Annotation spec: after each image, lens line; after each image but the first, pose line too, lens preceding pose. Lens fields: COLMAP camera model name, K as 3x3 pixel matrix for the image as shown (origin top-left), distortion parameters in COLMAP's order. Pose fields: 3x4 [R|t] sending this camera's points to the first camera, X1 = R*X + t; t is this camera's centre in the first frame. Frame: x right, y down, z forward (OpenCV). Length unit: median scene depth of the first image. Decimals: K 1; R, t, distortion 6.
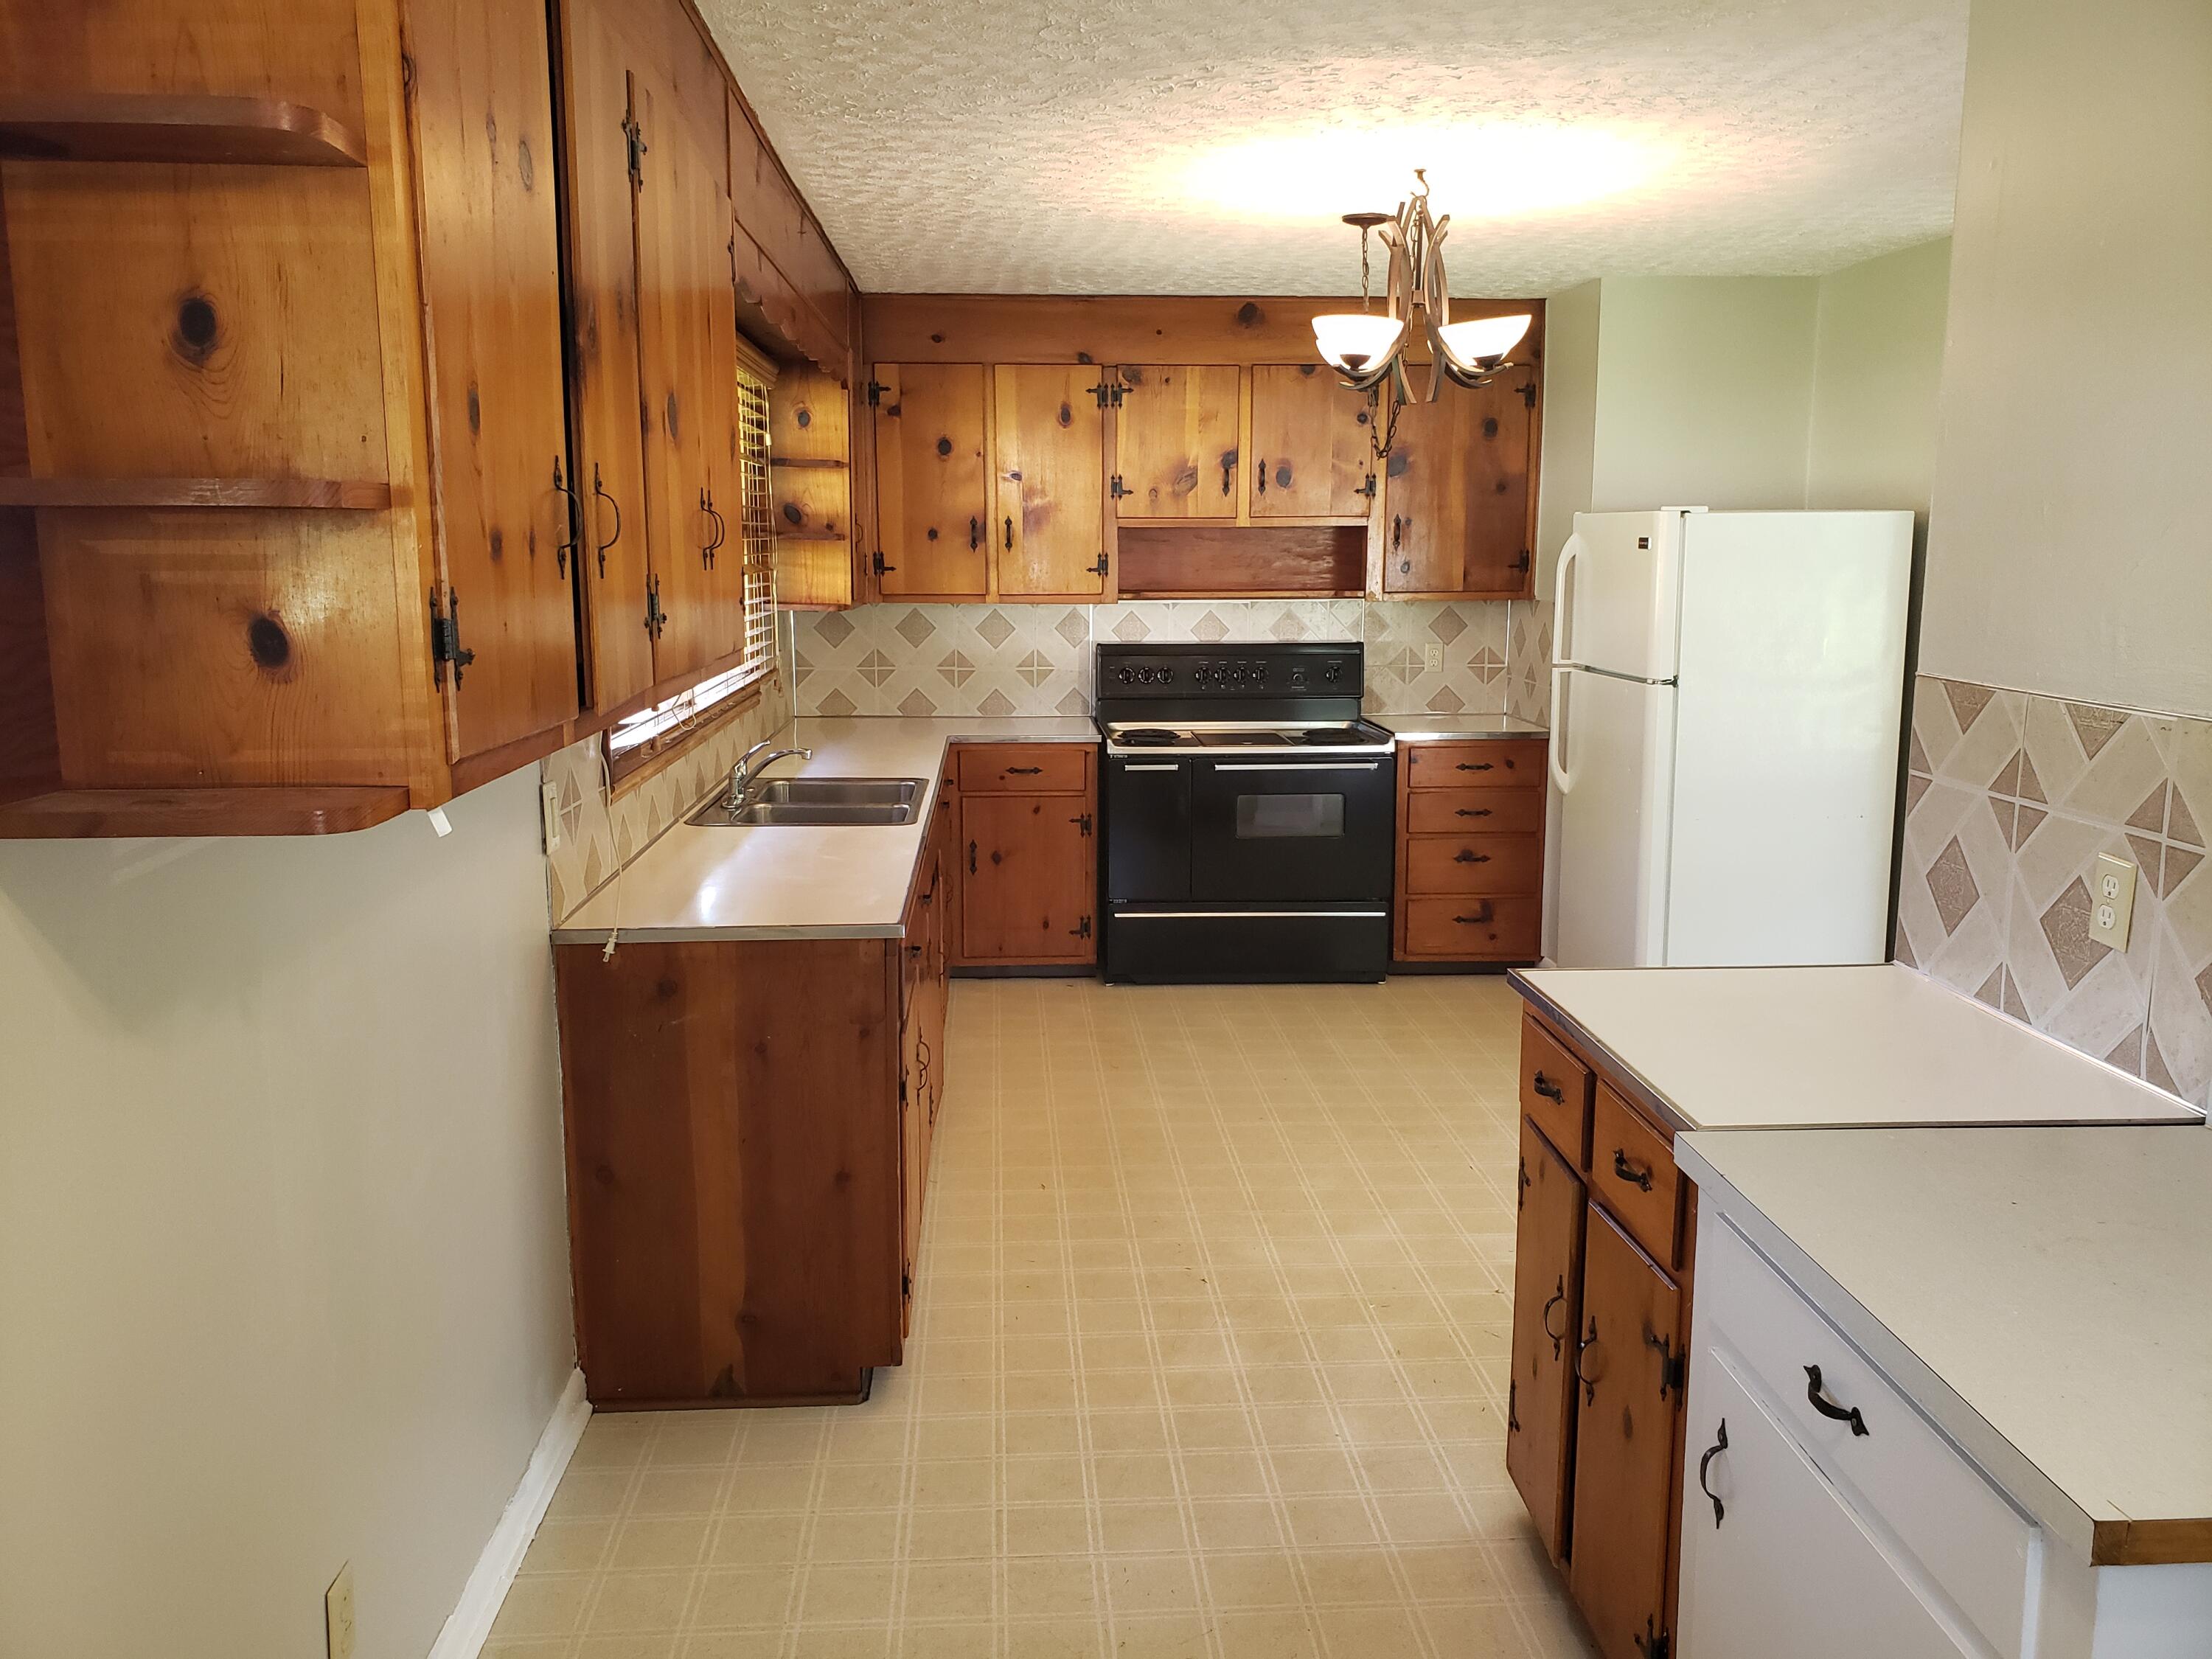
lens RADIAL K [[1751.0, 0, 1112.7], [0, 1751.0, 800.2], [0, 0, 1]] dist [0.271576, -0.000261]
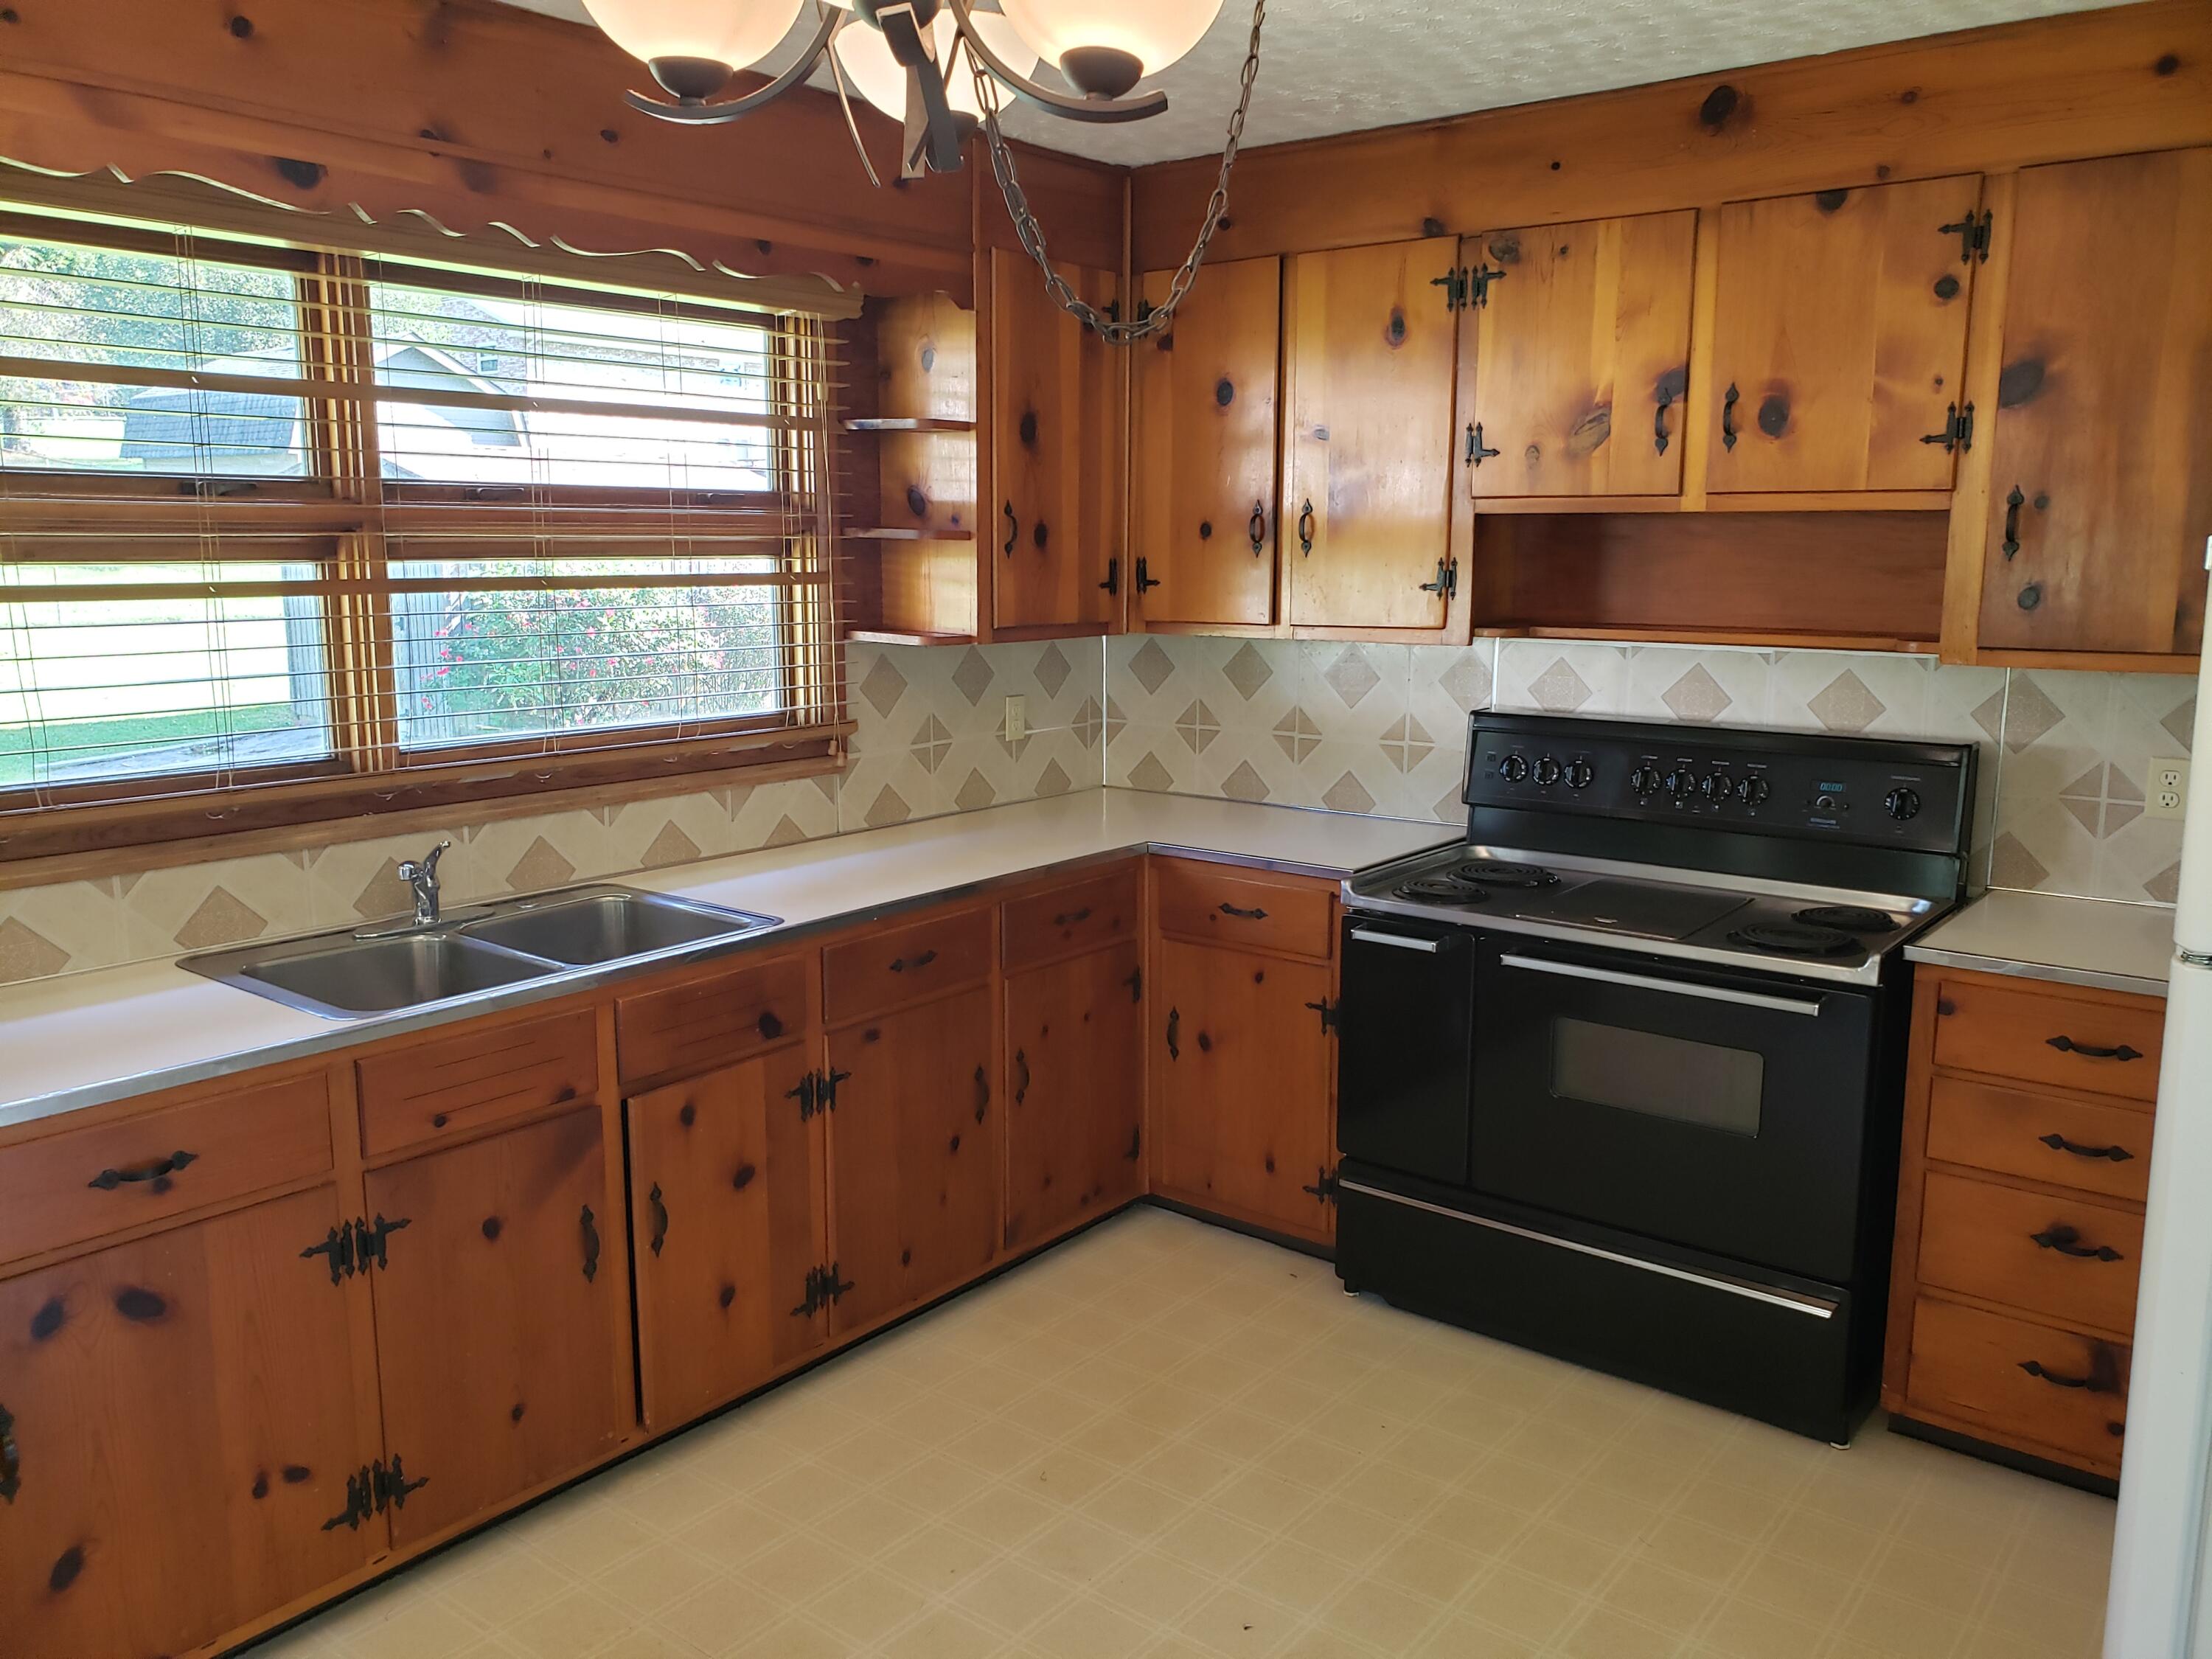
lens RADIAL K [[1750.0, 0, 1106.0], [0, 1750.0, 829.5], [0, 0, 1]] dist [0.088505, -0.114924]
pose [[0.740270, 0.113317, -0.662691, 0.311024], [-0.100753, 0.993260, 0.057295, -0.074216], [0.664717, 0.024355, 0.746698, 0.498398]]
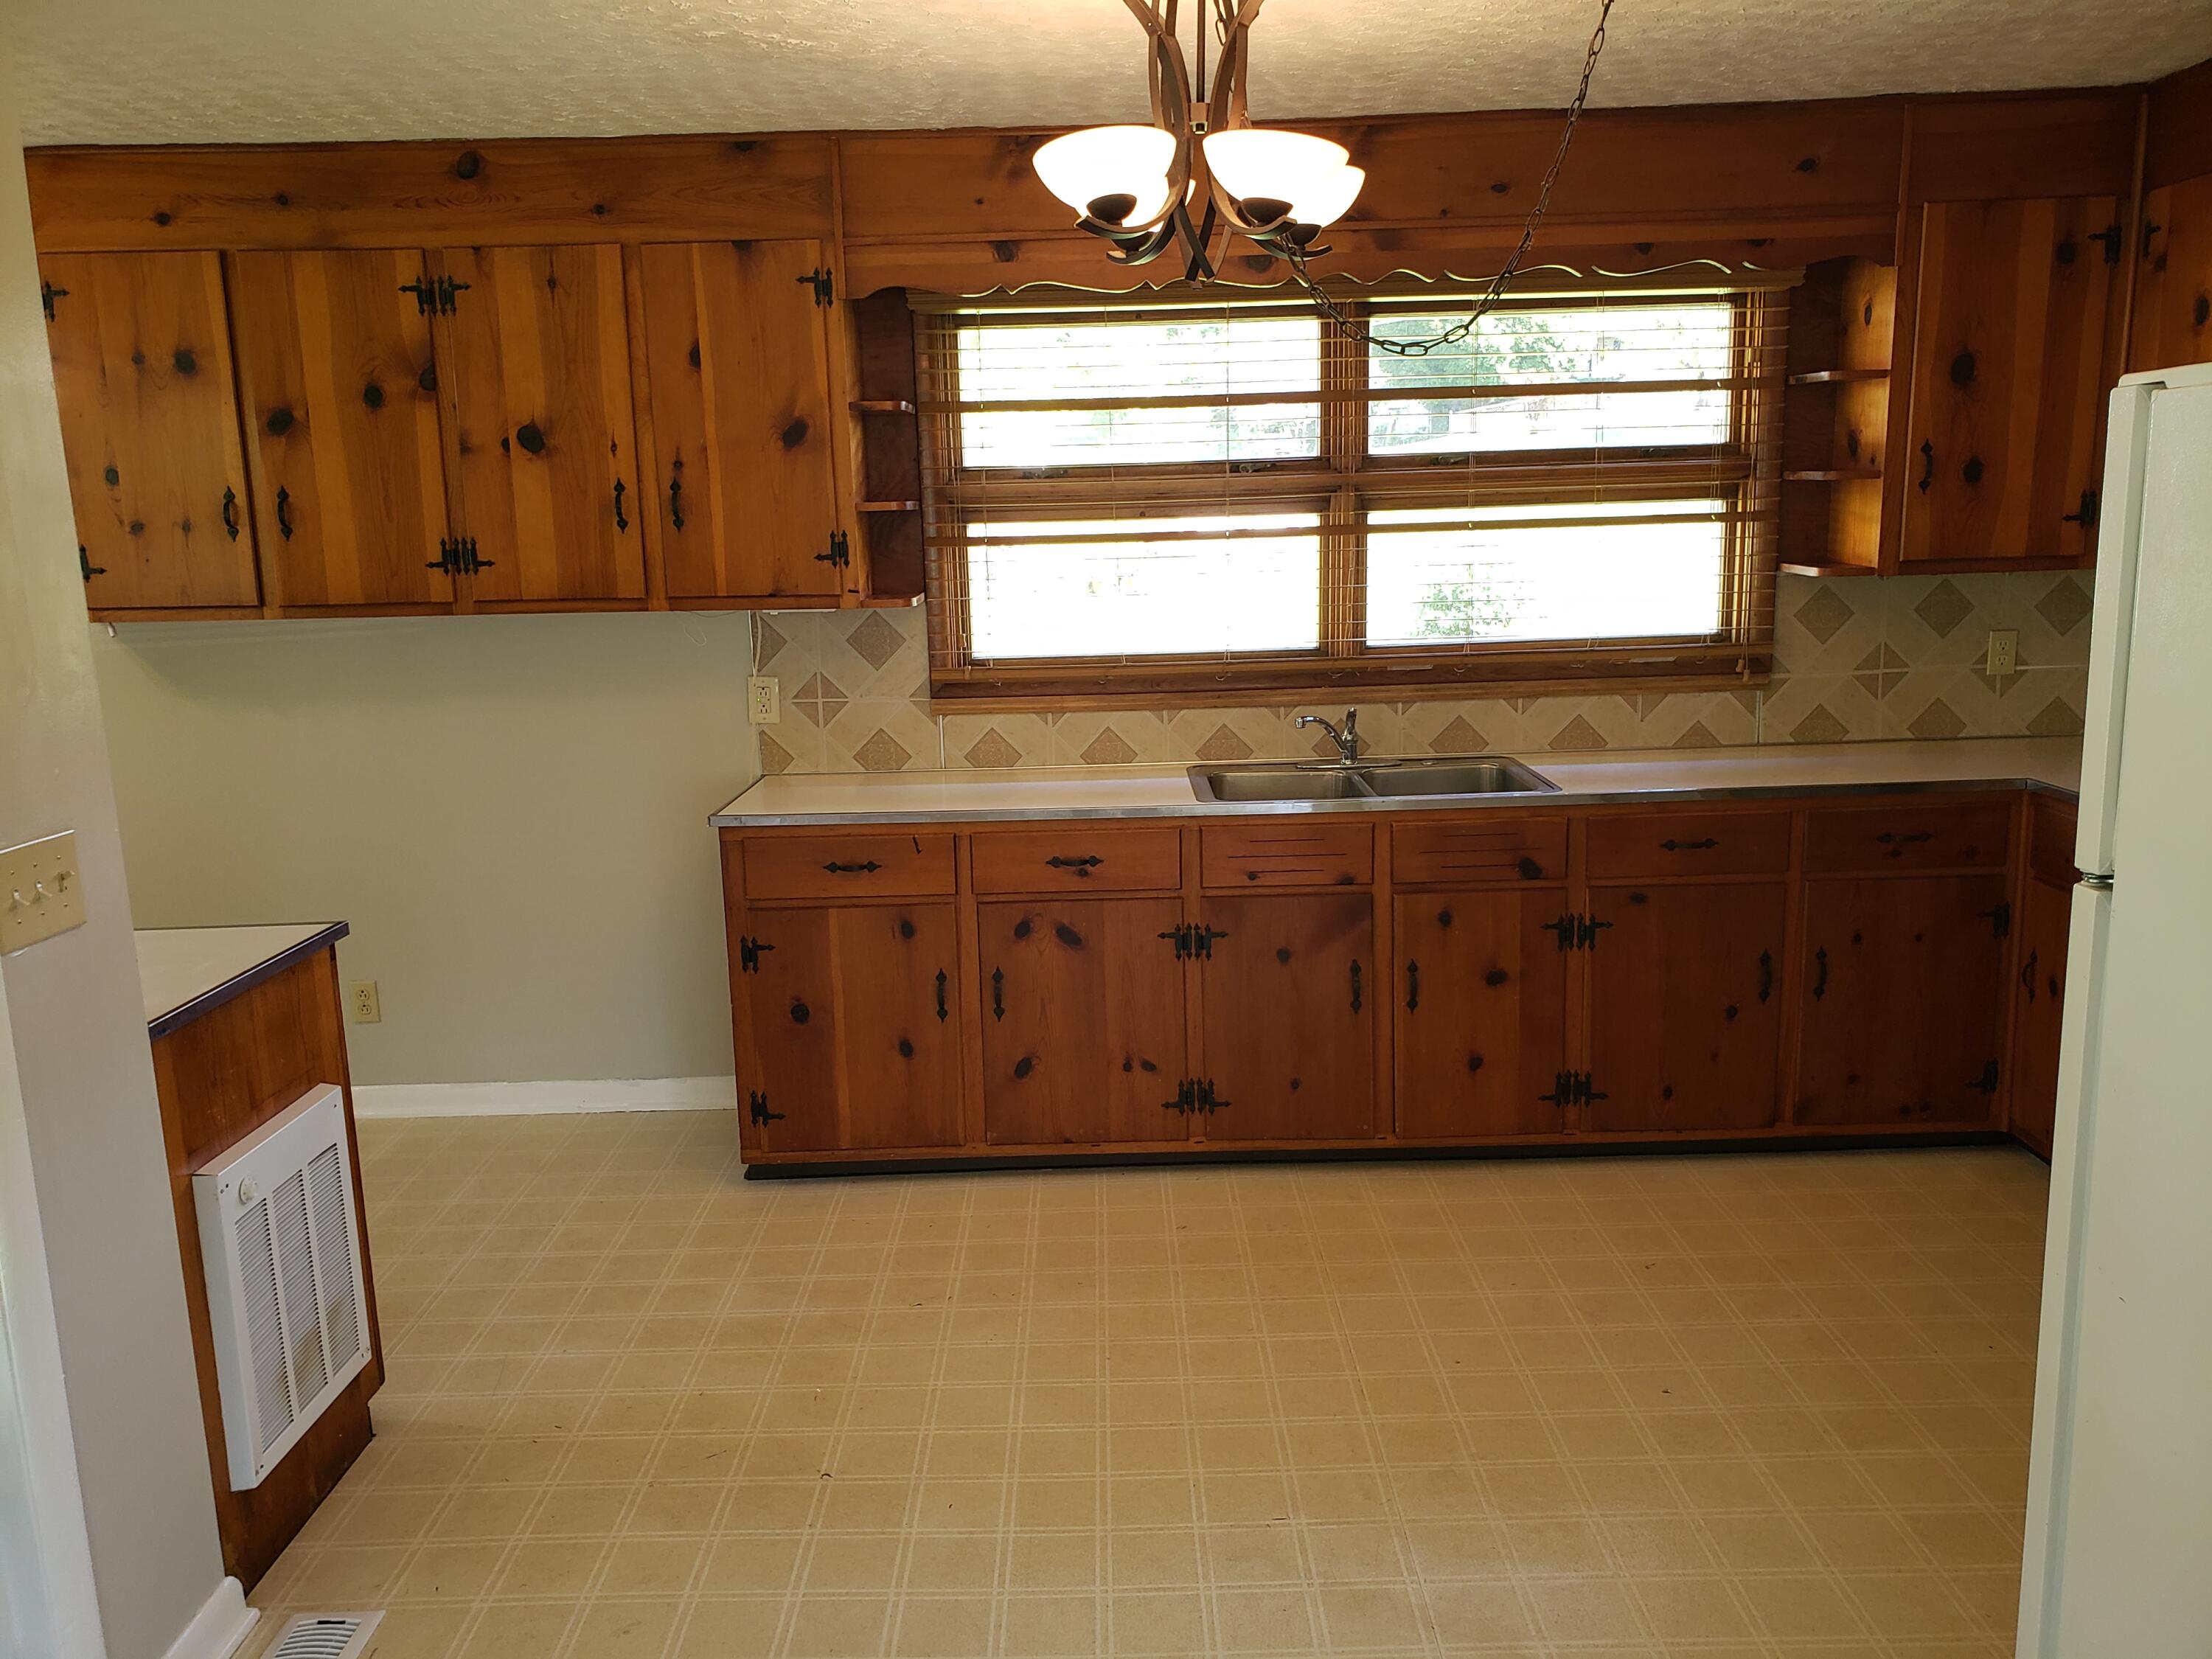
lens RADIAL K [[1742.3, 0, 1106.0], [0, 1742.3, 829.5], [0, 0, 1]] dist [0.094158, -0.091481]
pose [[-0.065778, 0.188640, -0.979841, 0.550909], [-0.121703, 0.973120, 0.195516, -0.101119], [0.990385, 0.132110, -0.041052, 0.677491]]
